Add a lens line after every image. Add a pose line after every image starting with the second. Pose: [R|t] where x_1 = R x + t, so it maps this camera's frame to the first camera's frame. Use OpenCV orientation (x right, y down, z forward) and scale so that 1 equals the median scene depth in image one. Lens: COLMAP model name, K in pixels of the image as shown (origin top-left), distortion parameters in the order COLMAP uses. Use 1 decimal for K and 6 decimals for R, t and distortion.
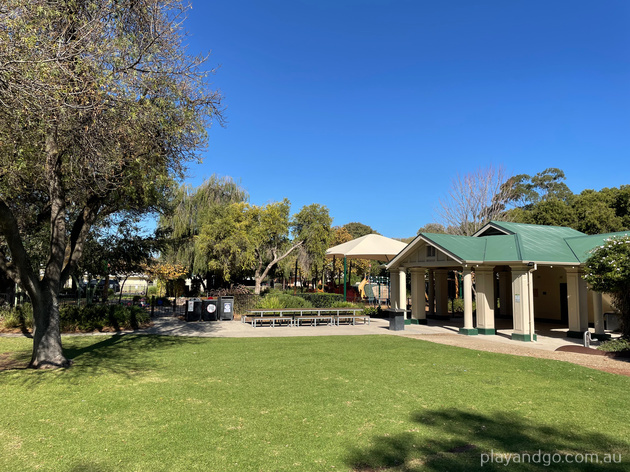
lens RADIAL K [[474.1, 0, 311.9], [0, 474.1, 235.7], [0, 0, 1]] dist [0.045242, -0.018877]
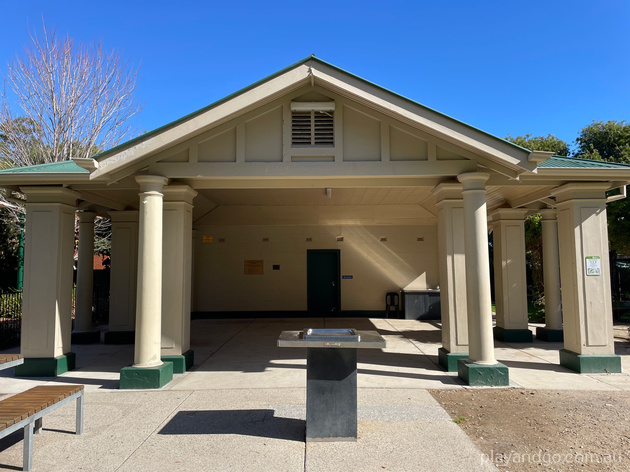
lens RADIAL K [[474.1, 0, 311.2], [0, 474.1, 233.3], [0, 0, 1]] dist [0.045242, -0.018877]
pose [[0.416332, 0.056120, 0.907479, -0.017433], [-0.076819, 0.996696, -0.026394, 0.066024], [-0.905961, -0.058723, 0.419268, 0.525593]]
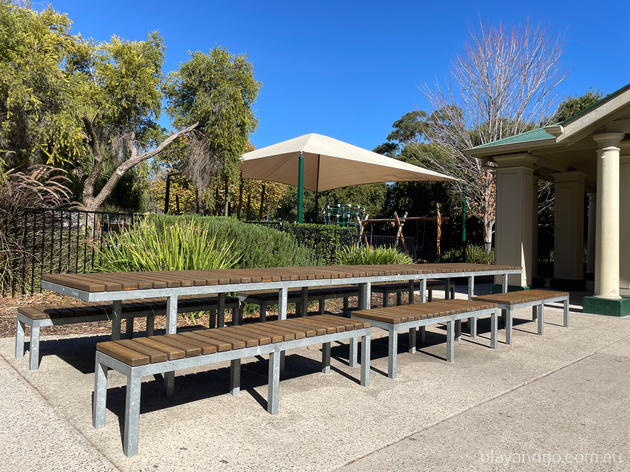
lens RADIAL K [[474.1, 0, 321.7], [0, 474.1, 235.3], [0, 0, 1]] dist [0.045242, -0.018877]
pose [[0.935515, 0.014547, 0.352986, -0.068454], [-0.046803, 0.995449, 0.083016, 0.076545], [-0.350172, -0.094183, 0.931938, 0.504022]]
